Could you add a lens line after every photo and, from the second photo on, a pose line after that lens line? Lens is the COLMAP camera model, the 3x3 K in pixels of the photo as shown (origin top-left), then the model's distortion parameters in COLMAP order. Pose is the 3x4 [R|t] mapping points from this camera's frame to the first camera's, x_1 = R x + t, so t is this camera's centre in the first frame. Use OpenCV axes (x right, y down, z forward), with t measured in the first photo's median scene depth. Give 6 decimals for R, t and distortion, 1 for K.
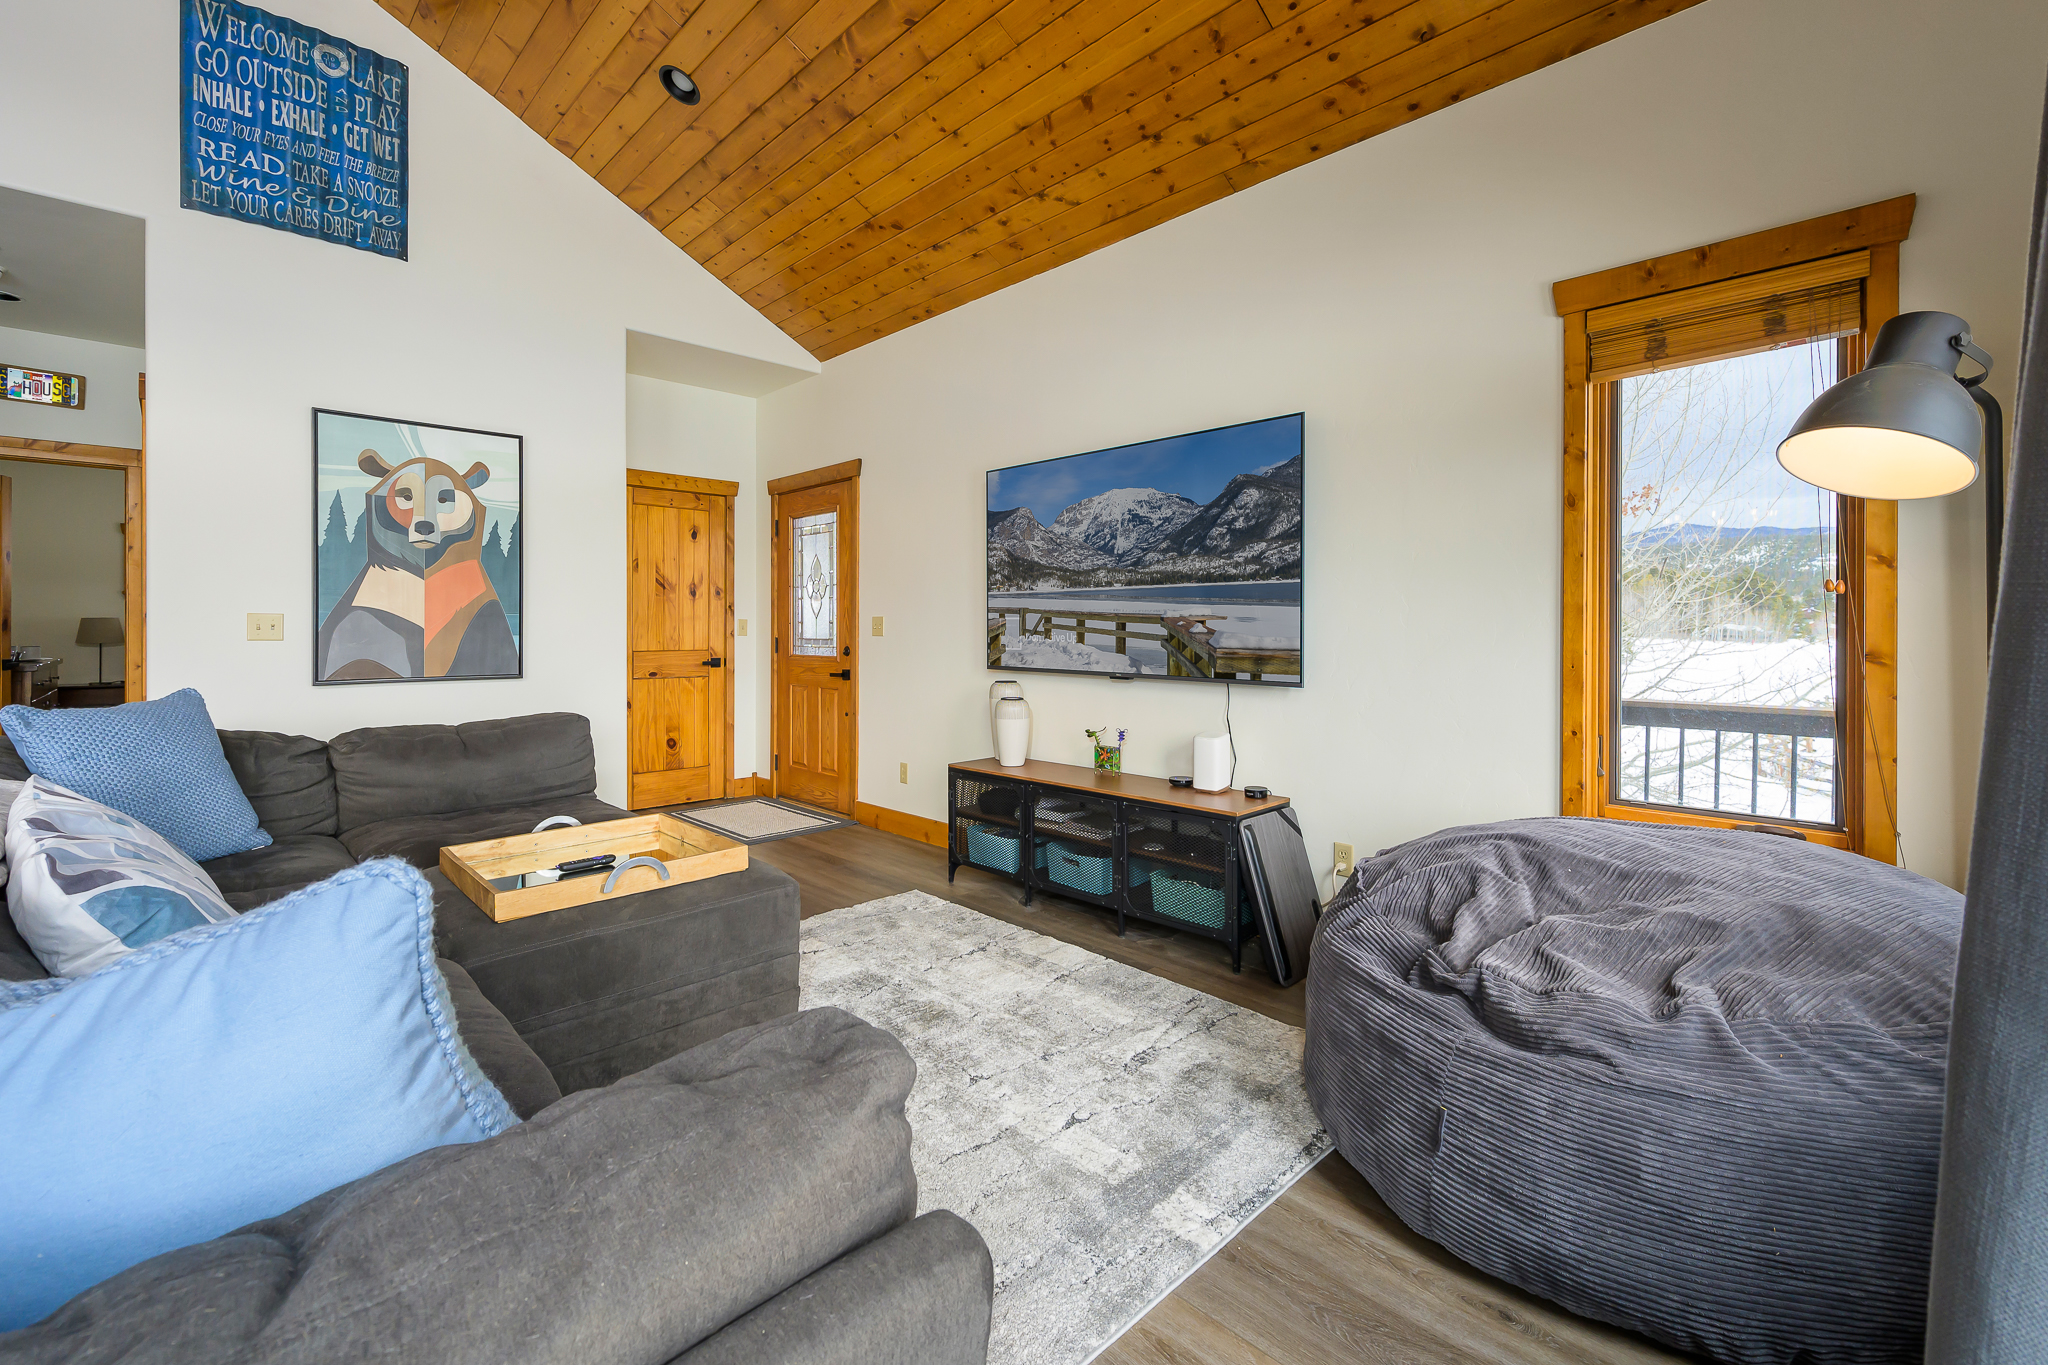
lens RADIAL K [[878.8, 0, 1025.5], [0, 878.8, 630.5], [0, 0, 1]] dist [-0.000018, -0.000015]
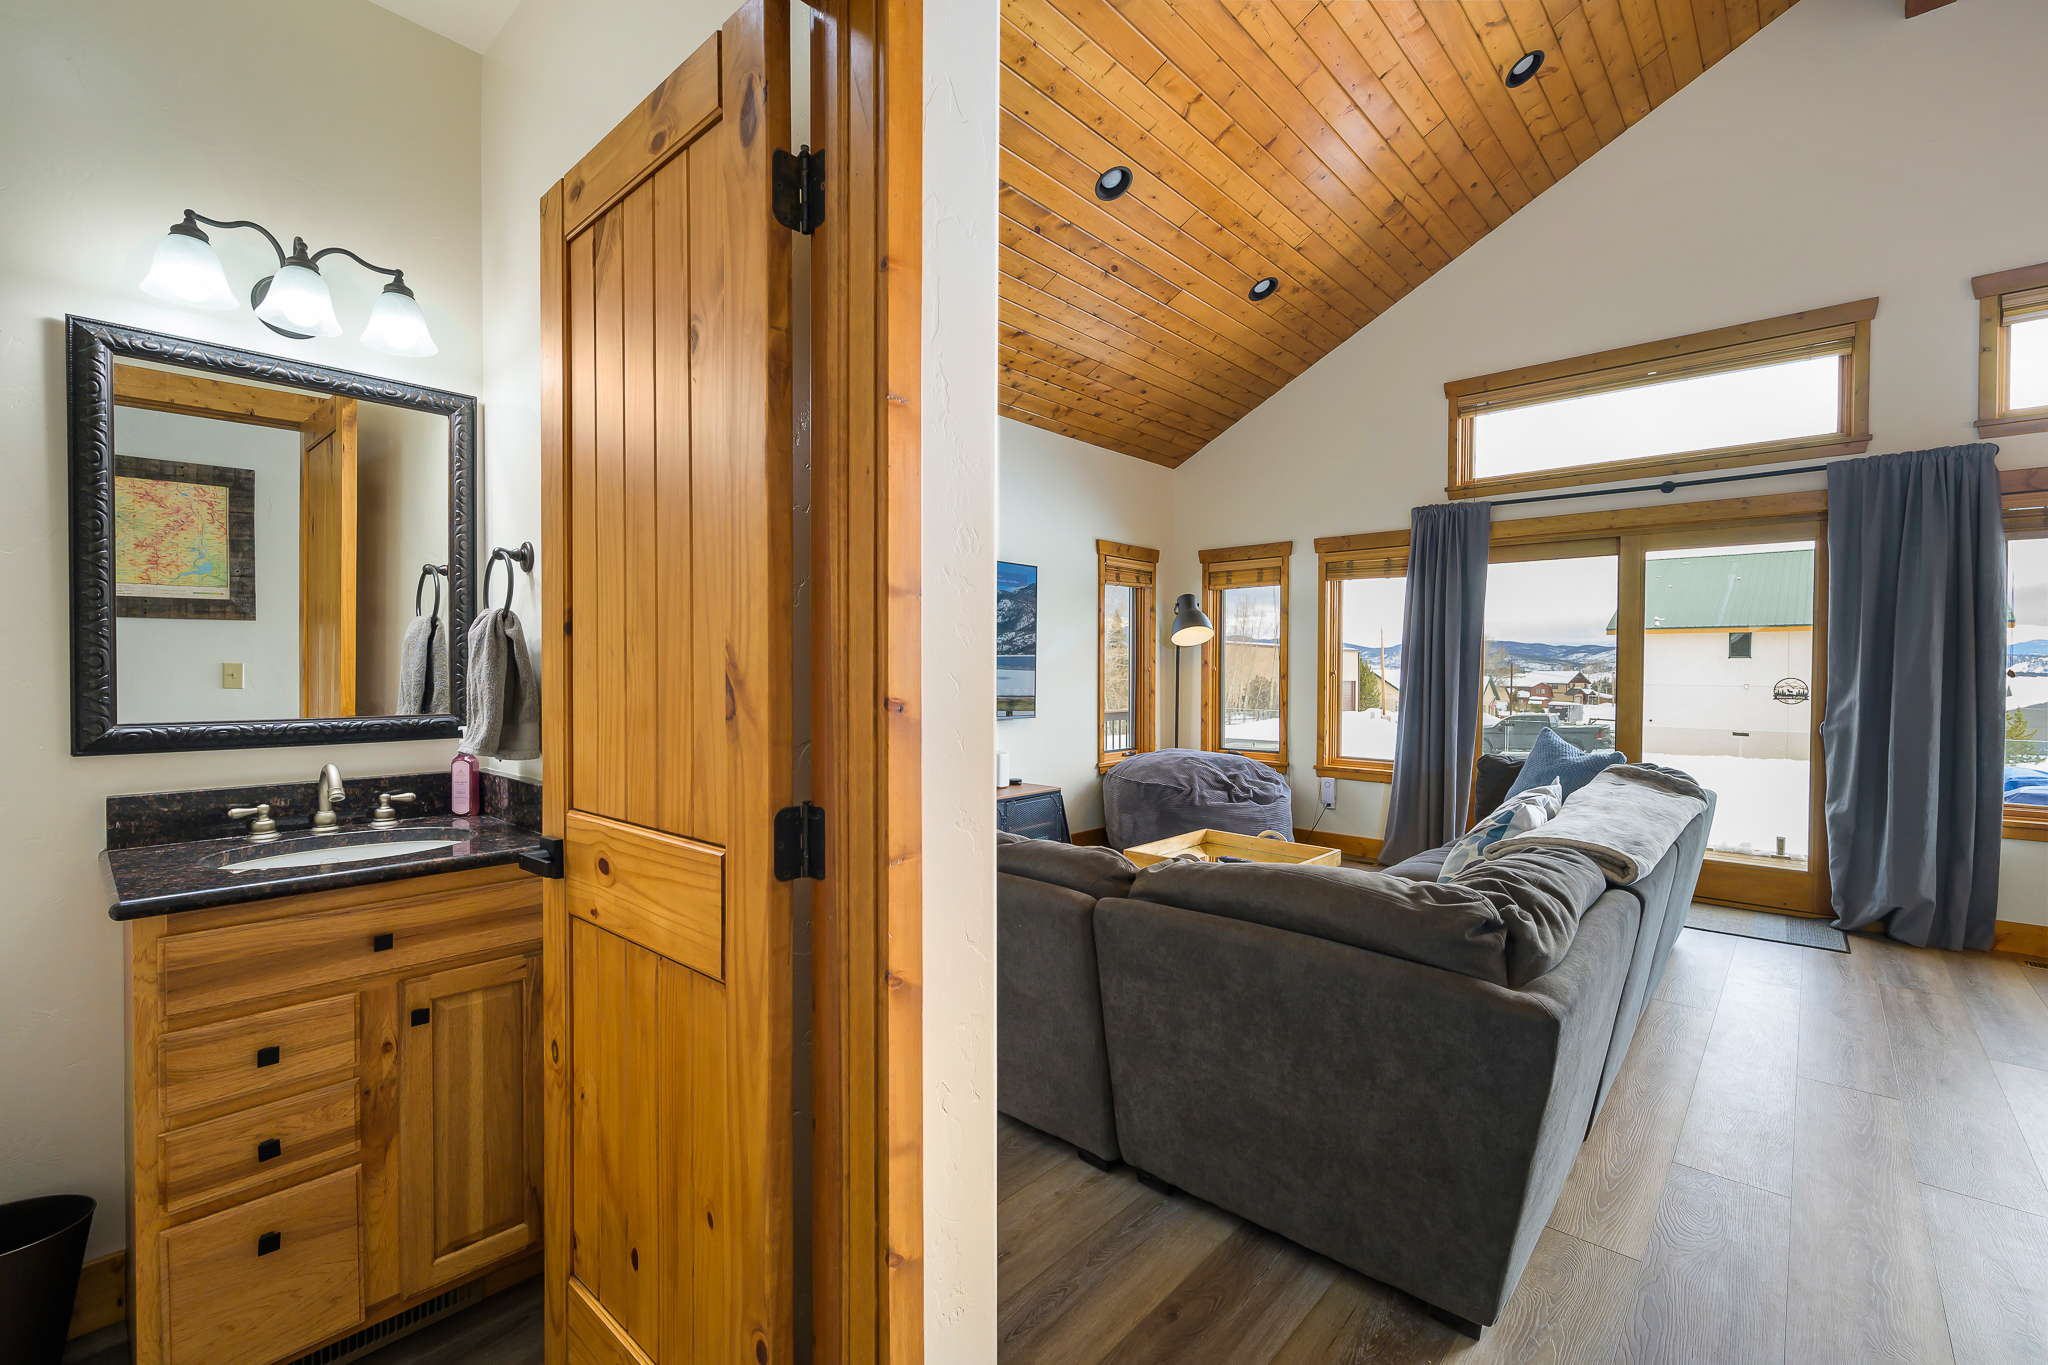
lens RADIAL K [[835.1, 0, 1024.0], [0, 835.1, 682.5], [0, 0, 1]] dist [0.000039, 0.000000]
pose [[-0.095591, -0.004256, 0.995412, -1.340868], [0.002283, 0.999987, 0.004495, -0.011339], [-0.995418, 0.002702, -0.095580, 1.166375]]
